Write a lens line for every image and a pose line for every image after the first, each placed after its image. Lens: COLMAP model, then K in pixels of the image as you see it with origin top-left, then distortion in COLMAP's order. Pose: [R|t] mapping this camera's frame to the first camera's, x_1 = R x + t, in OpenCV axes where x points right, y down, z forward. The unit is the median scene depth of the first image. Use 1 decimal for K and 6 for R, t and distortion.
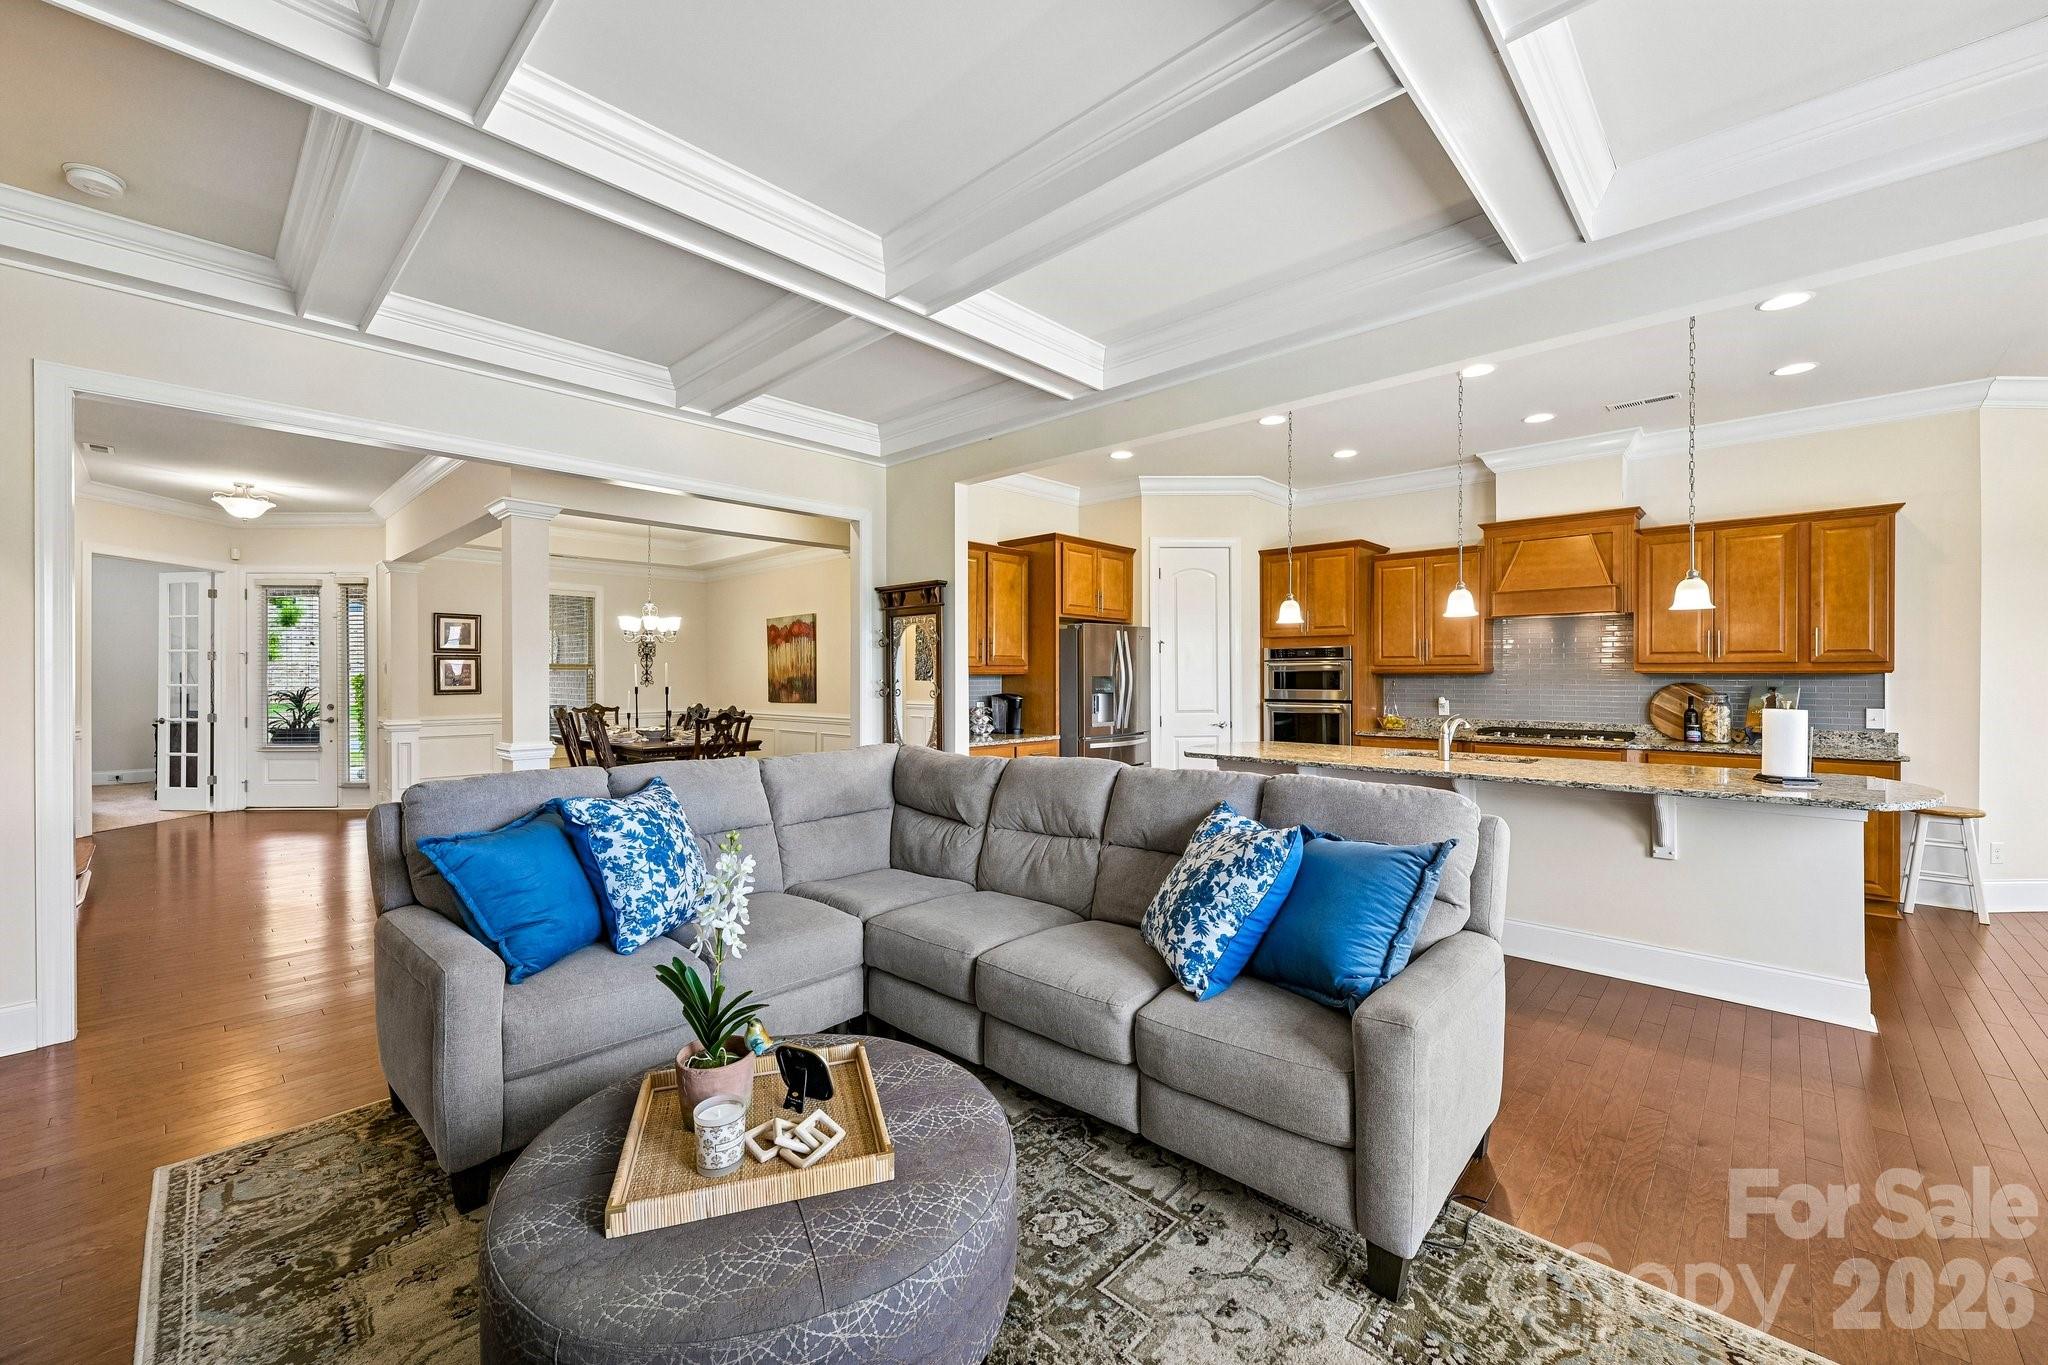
lens RADIAL K [[806.0, 0, 1015.9], [0, 806.0, 677.0], [0, 0, 1]] dist [-0.001723, 0.000590]
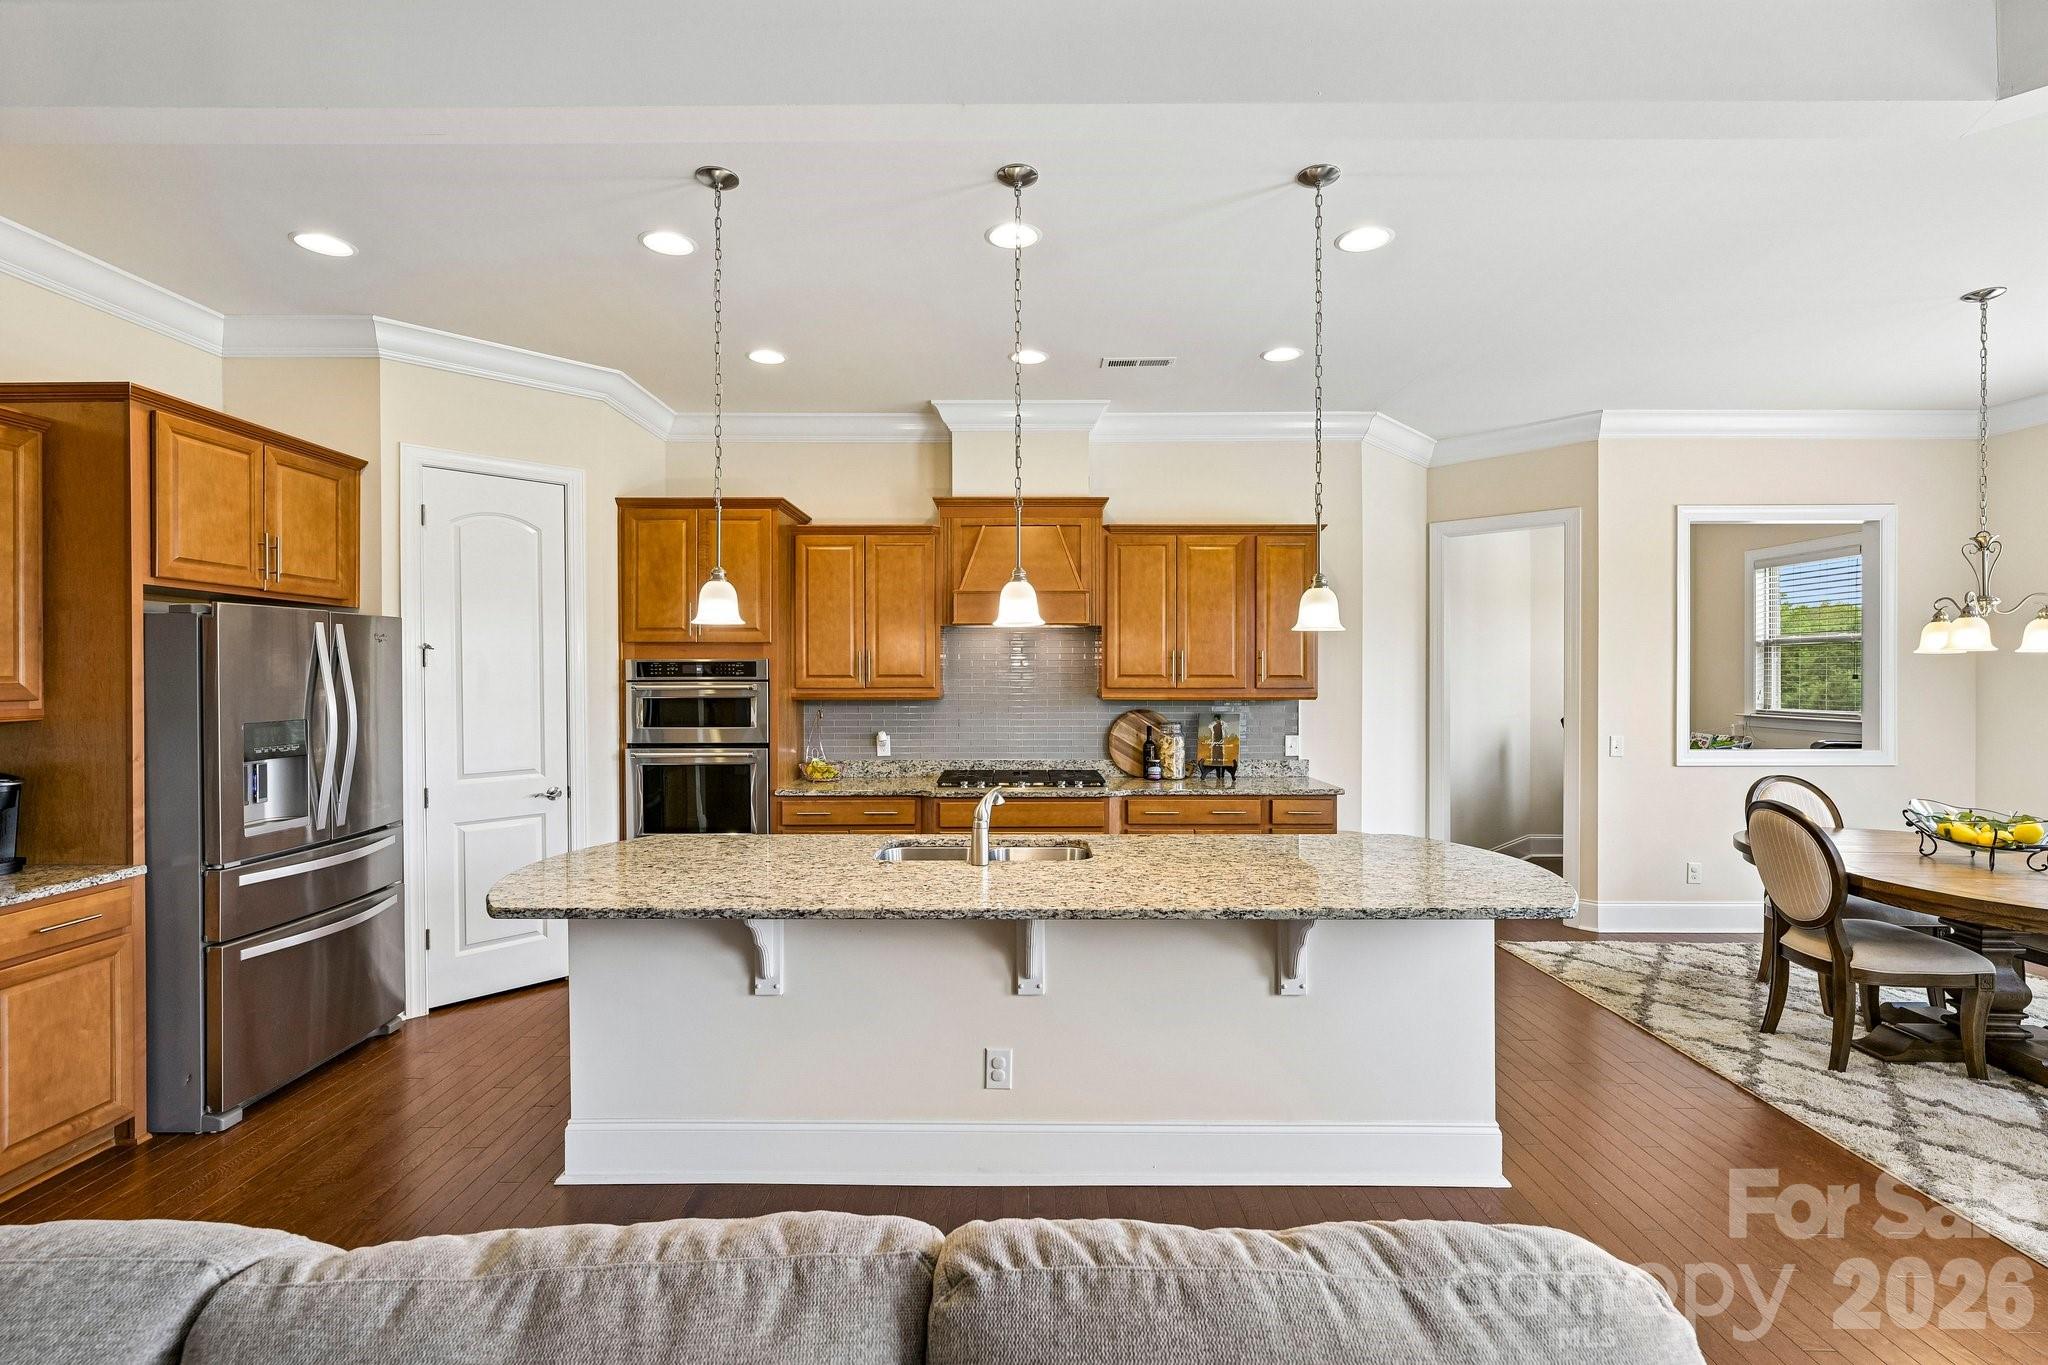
lens RADIAL K [[909.7, 0, 1016.9], [0, 909.7, 677.6], [0, 0, 1]] dist [0.000003, -0.000419]
pose [[0.728902, -0.002299, 0.684614, 0.057938], [0.001809, 0.999997, 0.001432, -0.024195], [-0.684616, 0.000195, 0.728904, 0.320766]]
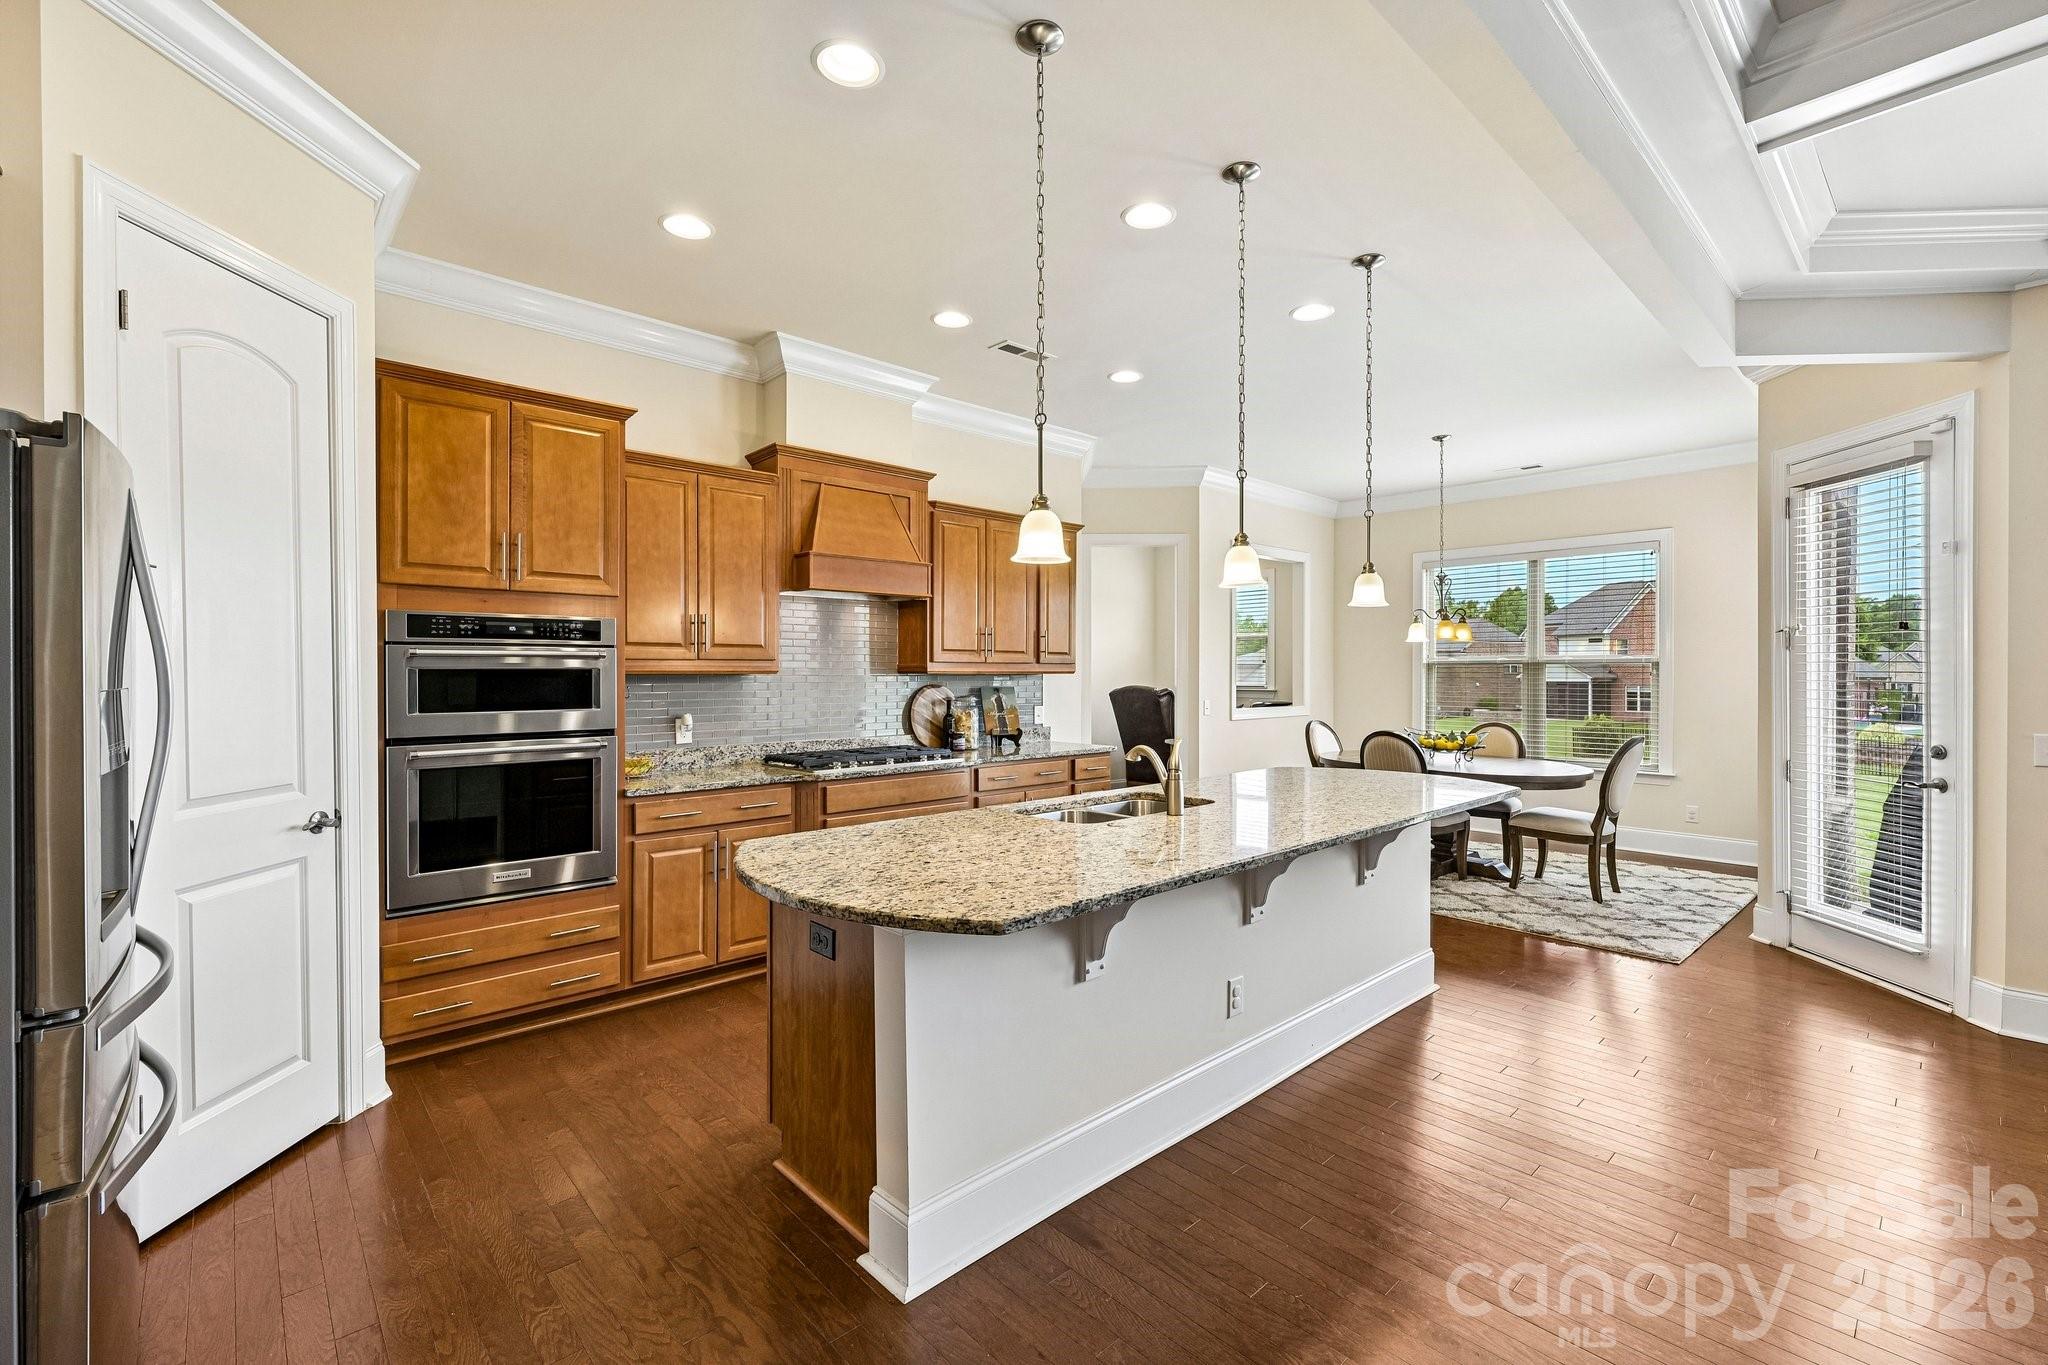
lens RADIAL K [[871.3, 0, 1014.7], [0, 871.3, 675.3], [0, 0, 1]] dist [0.000728, -0.000283]
pose [[0.073039, -0.002131, 0.997327, -0.099330], [0.002805, 0.999994, 0.001931, -0.003905], [-0.997325, 0.002656, 0.073044, 0.707168]]
